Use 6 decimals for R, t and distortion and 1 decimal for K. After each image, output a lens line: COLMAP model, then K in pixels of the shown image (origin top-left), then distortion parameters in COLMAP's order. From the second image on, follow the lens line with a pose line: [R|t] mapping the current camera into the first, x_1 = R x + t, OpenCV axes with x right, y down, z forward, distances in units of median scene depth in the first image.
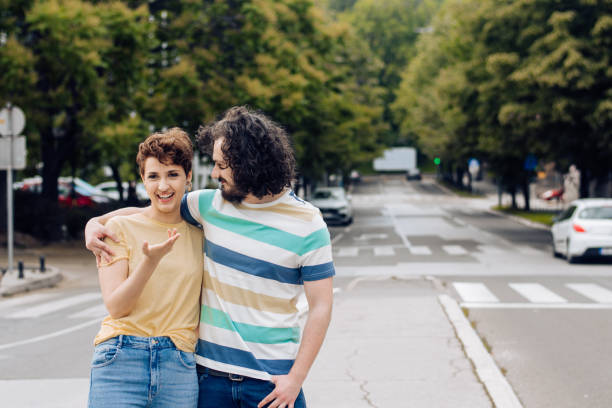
lens RADIAL K [[1328.6, 0, 305.6], [0, 1328.6, 206.2], [0, 0, 1]] dist [0.030231, 0.000000]
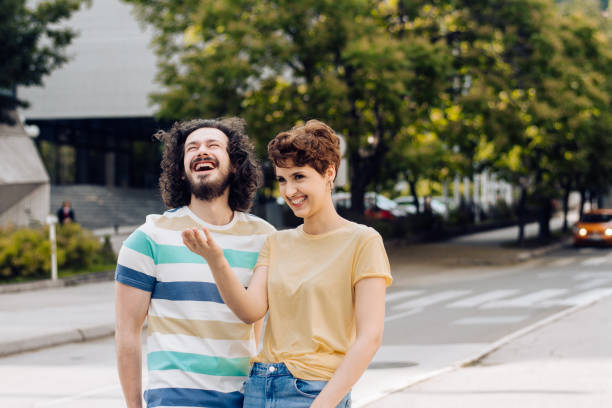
lens RADIAL K [[1328.6, 0, 311.2], [0, 1328.6, 202.9], [0, 0, 1]] dist [0.030231, 0.000000]
pose [[0.978518, -0.006877, -0.206048, 0.000138], [0.004095, 0.999895, -0.013925, 0.002153], [0.206122, 0.012782, 0.978443, -0.114550]]
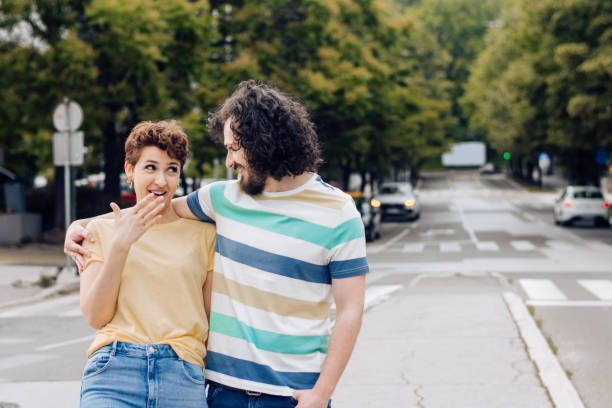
lens RADIAL K [[1328.6, 0, 312.0], [0, 1328.6, 201.6], [0, 0, 1]] dist [0.030231, 0.000000]
pose [[0.998849, -0.004640, -0.047734, 0.004326], [0.004597, 0.999989, -0.001007, 0.000901], [0.047739, 0.000786, 0.998860, 0.018238]]
